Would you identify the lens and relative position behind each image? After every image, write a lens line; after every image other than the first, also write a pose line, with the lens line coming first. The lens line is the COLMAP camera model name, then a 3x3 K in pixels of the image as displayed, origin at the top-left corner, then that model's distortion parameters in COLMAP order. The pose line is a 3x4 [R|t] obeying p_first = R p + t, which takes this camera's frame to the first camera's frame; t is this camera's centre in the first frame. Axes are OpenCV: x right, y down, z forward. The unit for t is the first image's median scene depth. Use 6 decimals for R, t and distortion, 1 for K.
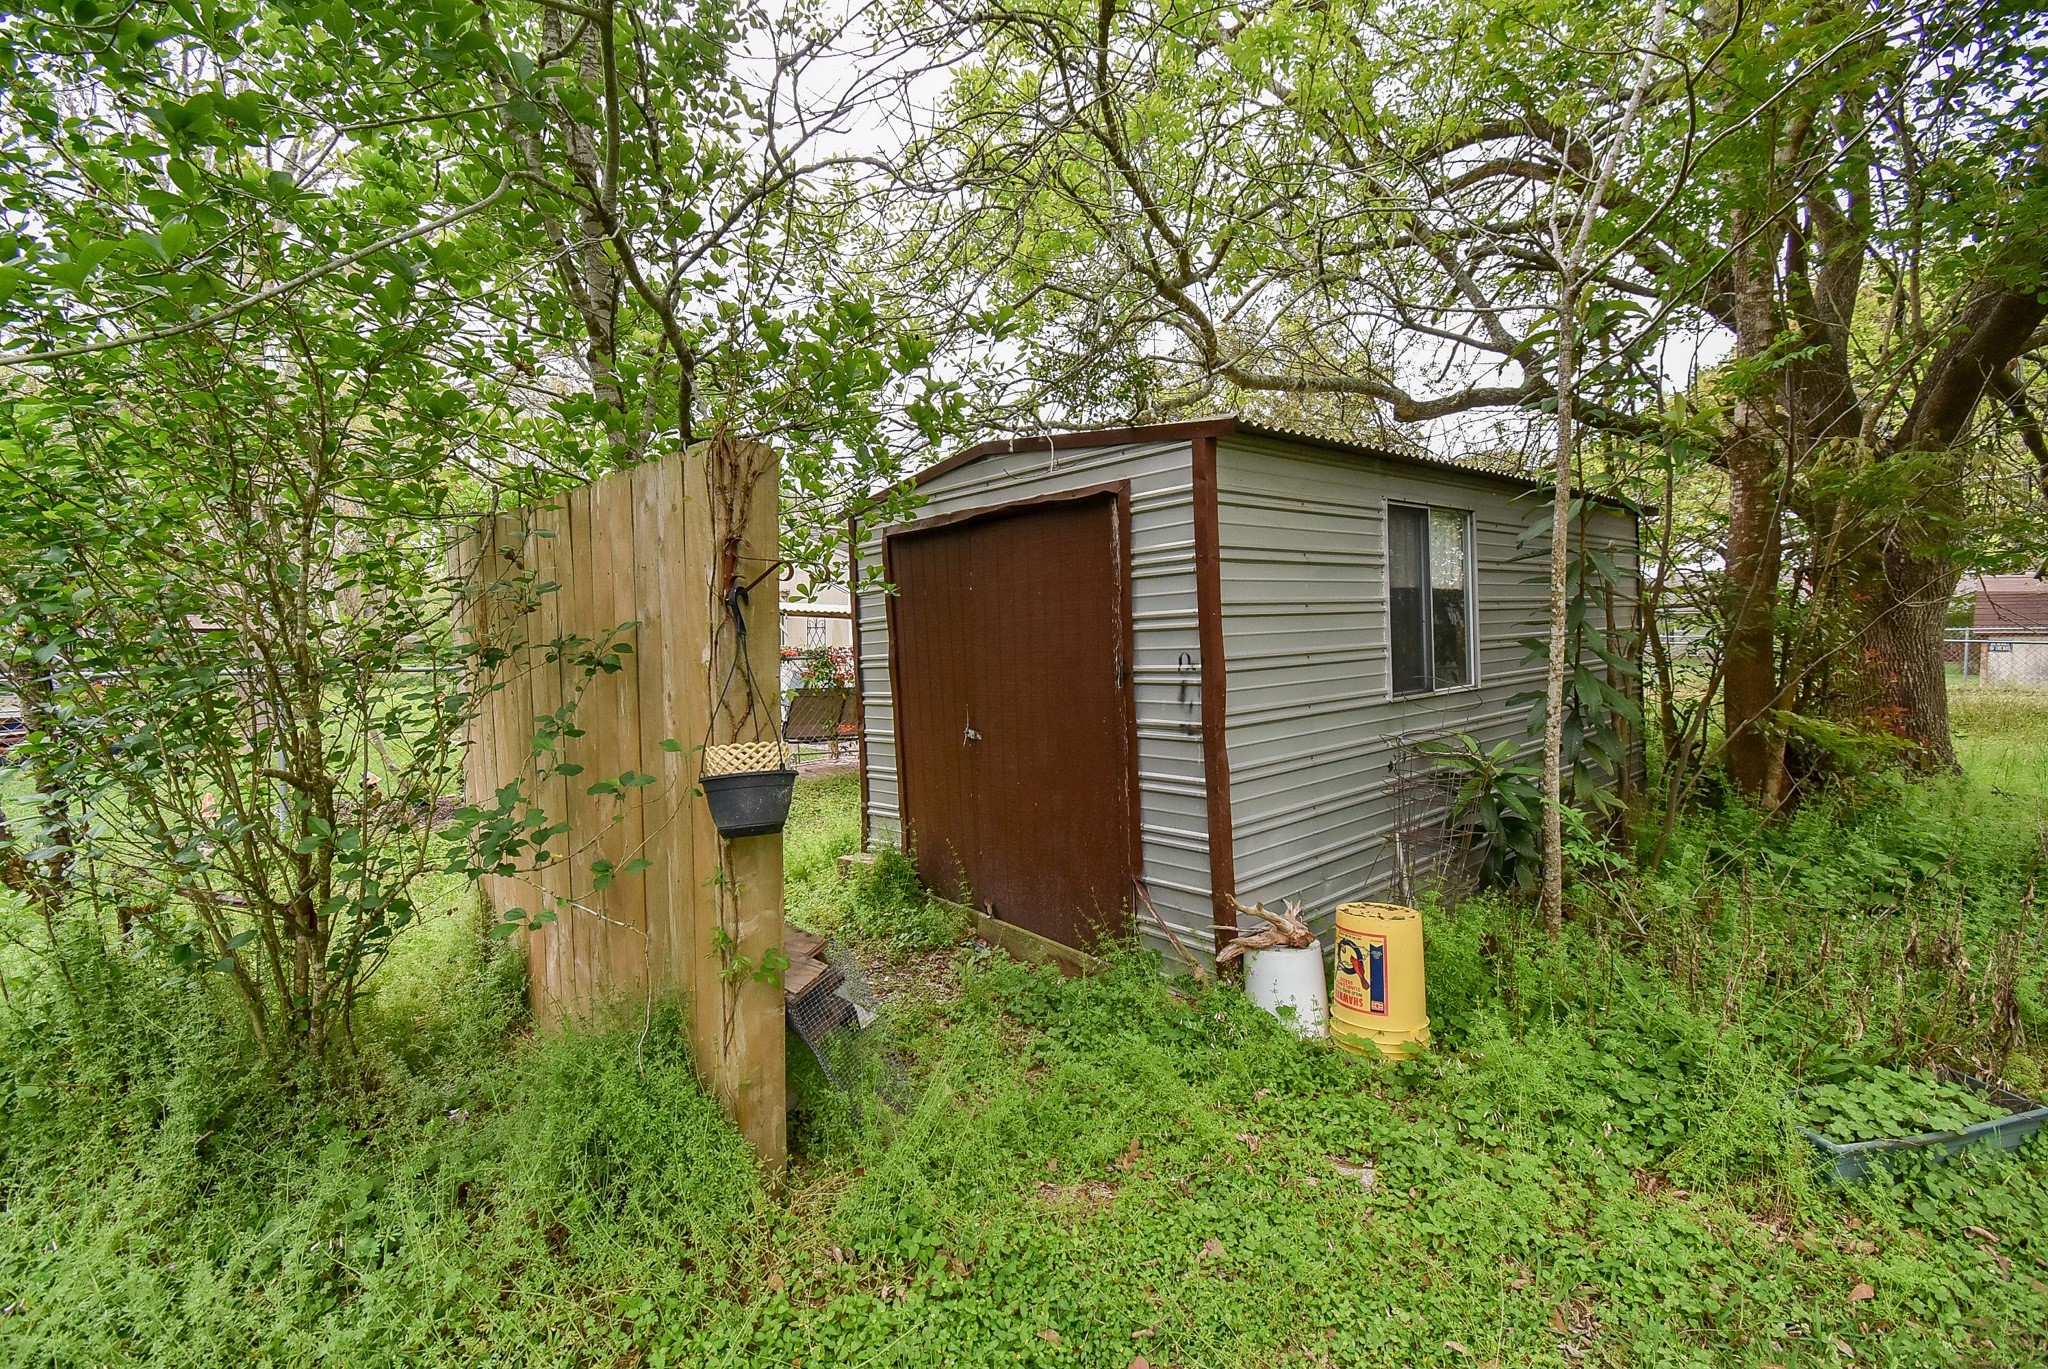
lens RADIAL K [[900.0, 0, 1023.5], [0, 900.0, 681.4], [0, 0, 1]] dist [0.014544, -0.021001]
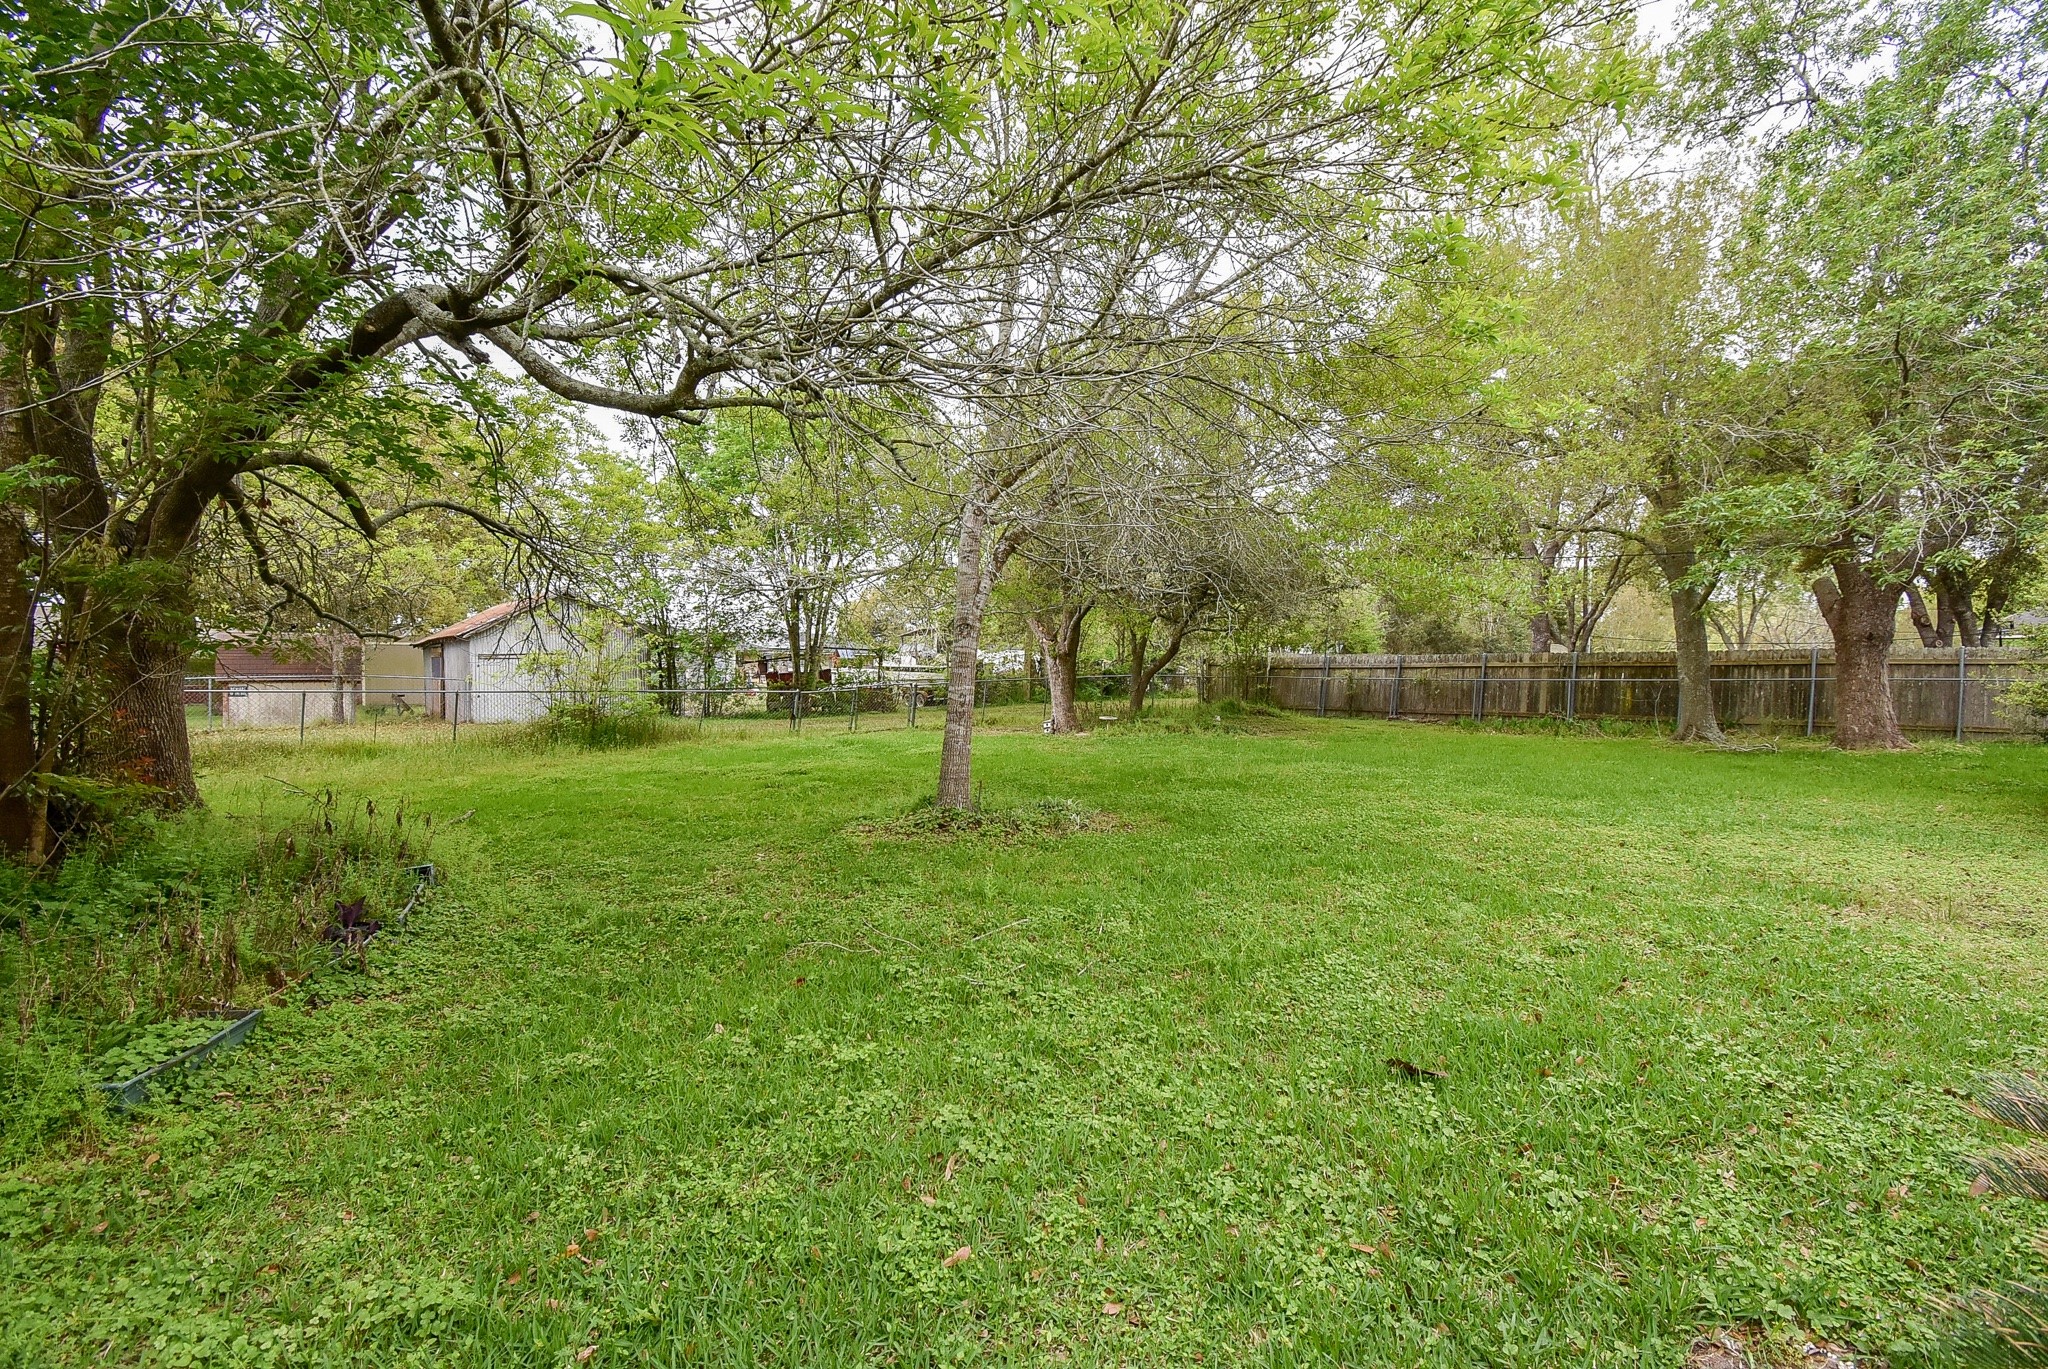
lens RADIAL K [[900.0, 0, 1023.5], [0, 900.0, 681.4], [0, 0, 1]] dist [0.014544, -0.021001]
pose [[0.024416, -0.004853, 0.999690, -0.206743], [0.047705, 0.998855, 0.003684, -0.025257], [-0.998563, 0.047600, 0.024620, -0.222132]]
